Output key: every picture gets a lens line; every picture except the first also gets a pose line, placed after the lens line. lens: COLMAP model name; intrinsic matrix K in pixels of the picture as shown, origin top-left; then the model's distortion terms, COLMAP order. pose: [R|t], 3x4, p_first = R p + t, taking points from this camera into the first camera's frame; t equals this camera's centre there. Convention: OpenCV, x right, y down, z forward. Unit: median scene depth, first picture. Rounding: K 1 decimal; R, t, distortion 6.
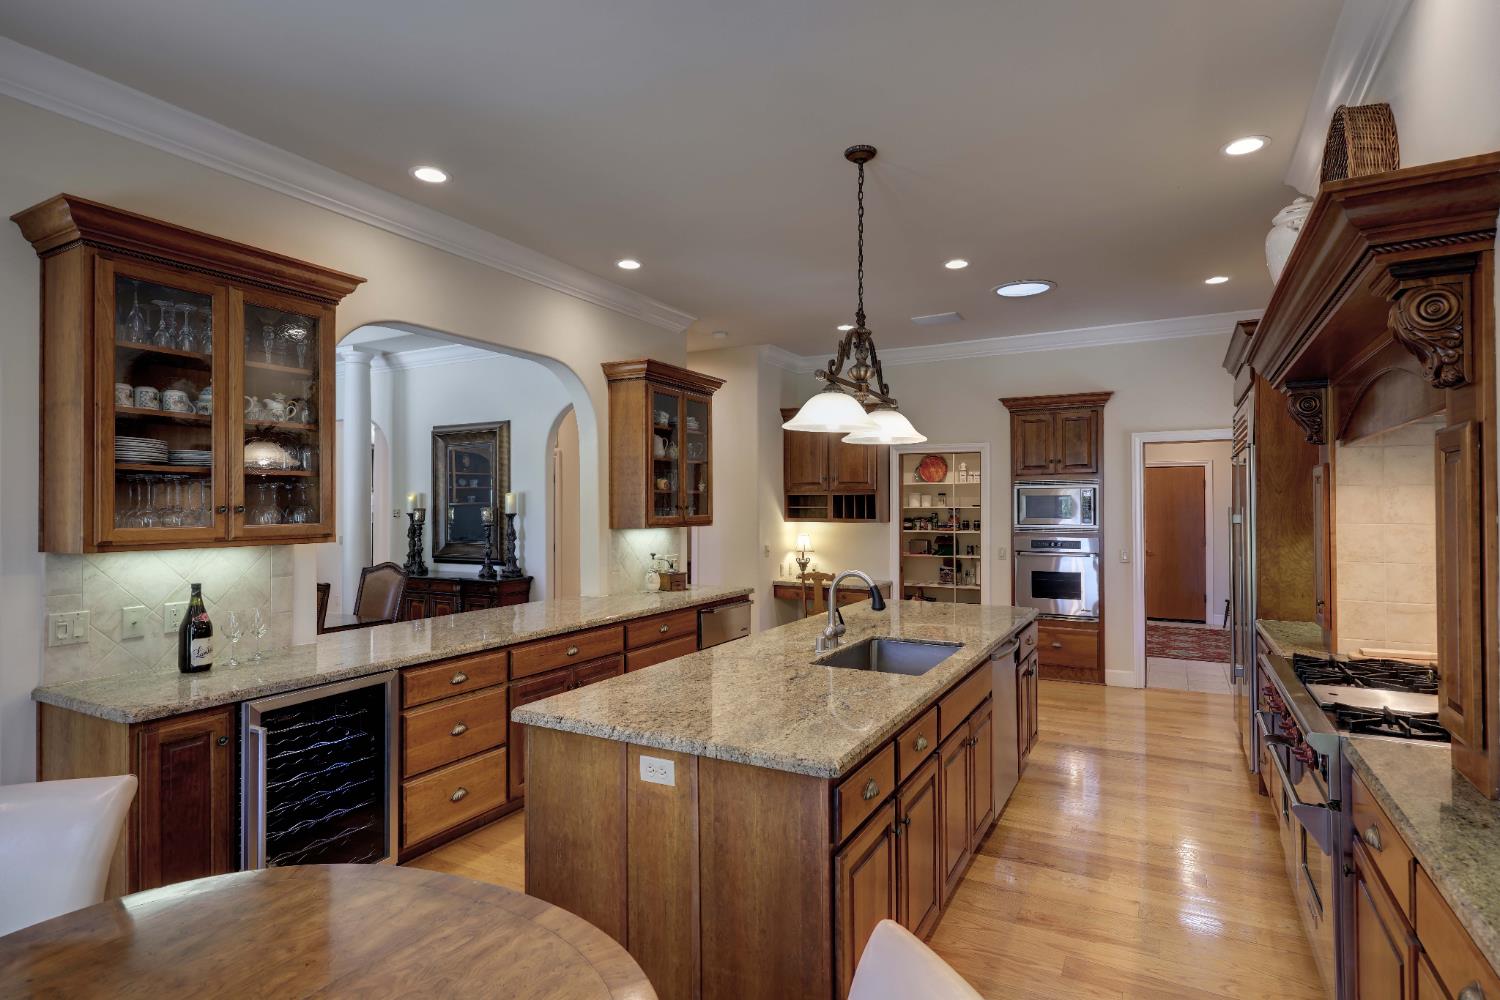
lens RADIAL K [[771.7, 0, 750.0], [0, 771.7, 500.0], [0, 0, 1]] dist [0.000771, 0.000024]
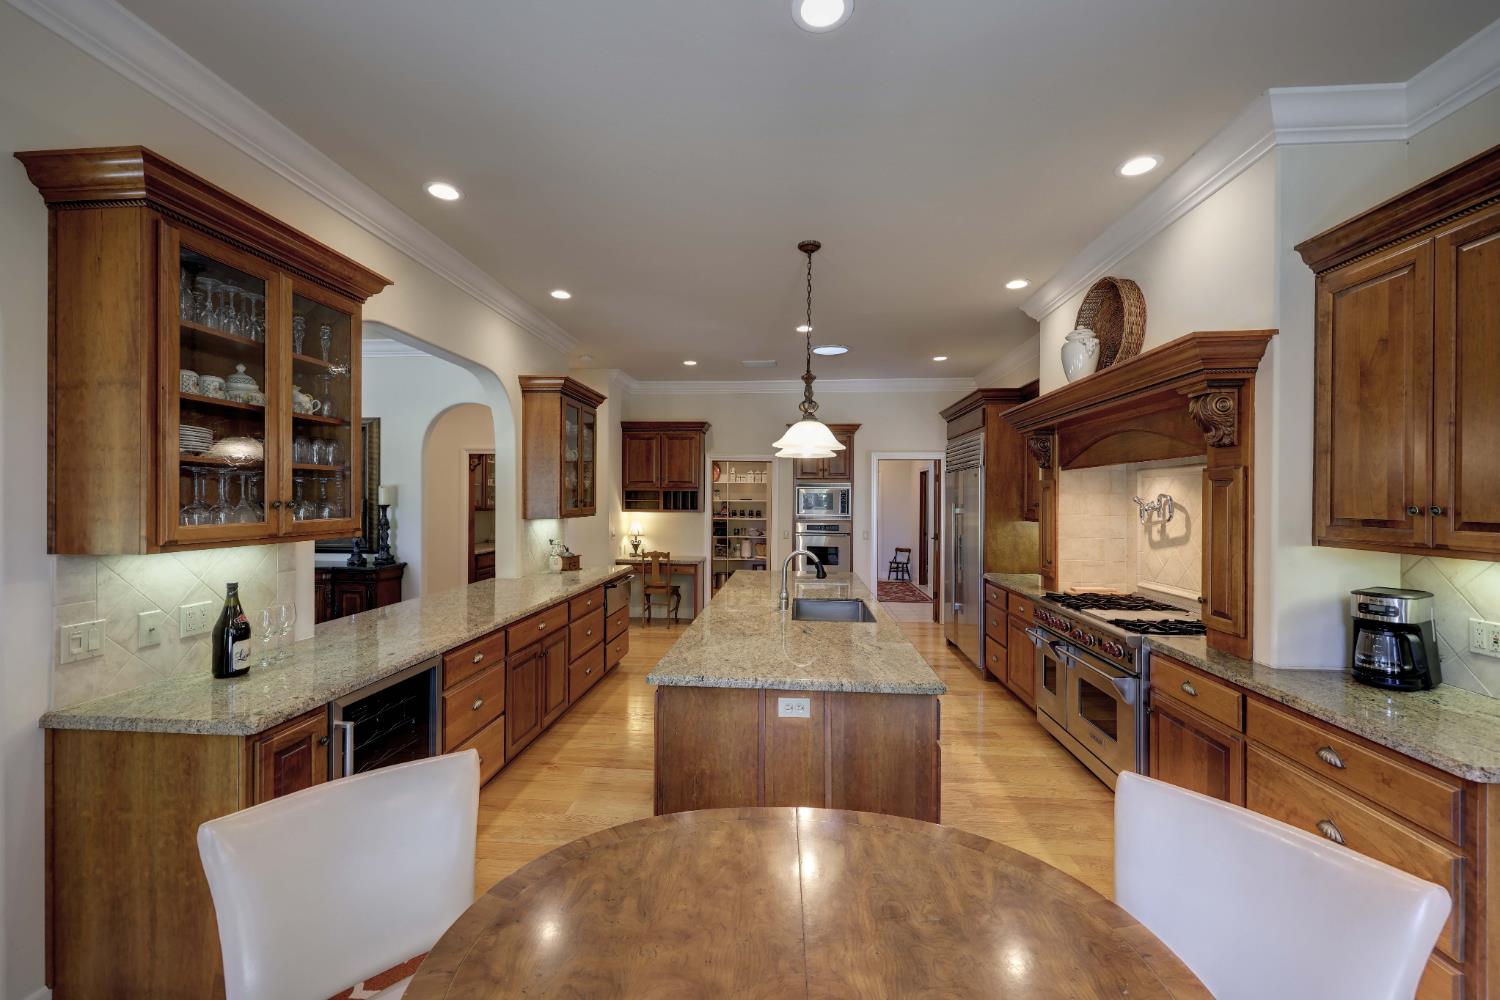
lens RADIAL K [[599.4, 0, 750.0], [0, 599.4, 500.0], [0, 0, 1]] dist [-0.006558, 0.000031]
pose [[0.911900, 0.007658, 0.410342, -0.395836], [-0.012656, 0.999875, 0.009466, -0.007069], [-0.410218, -0.013825, 0.911883, 0.070029]]
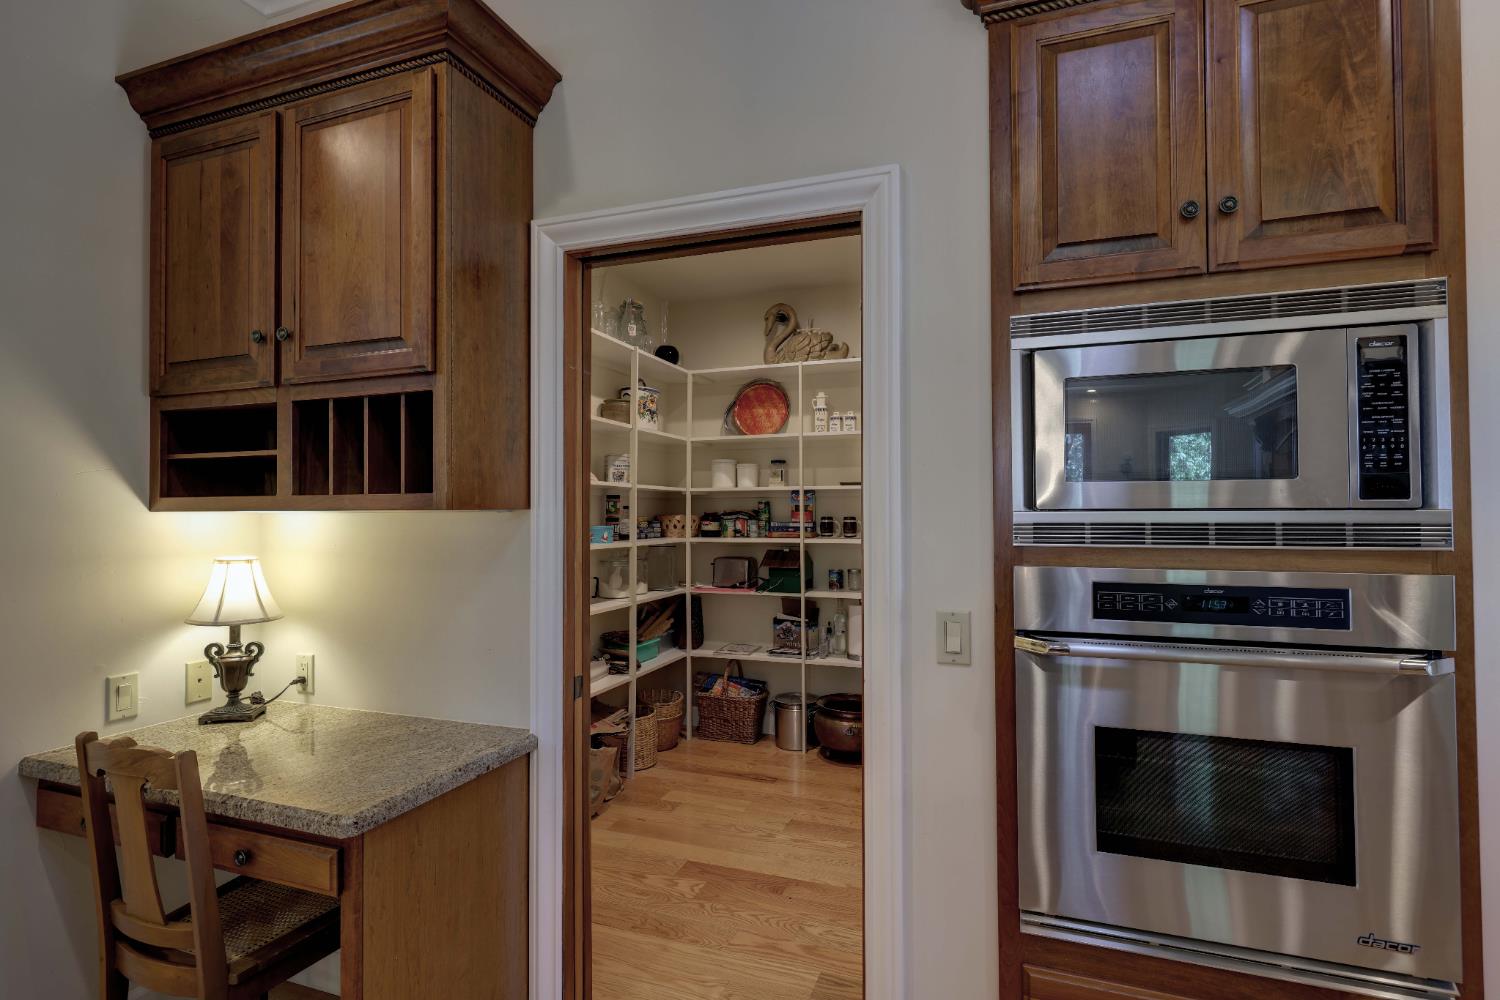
lens RADIAL K [[748.0, 0, 750.0], [0, 748.0, 500.0], [0, 0, 1]] dist [0.000626, 0.000068]
pose [[0.988371, 0.002552, 0.152041, 0.504659], [-0.000959, 0.999944, -0.010546, 0.065629], [-0.152060, 0.010277, 0.988318, 1.713400]]
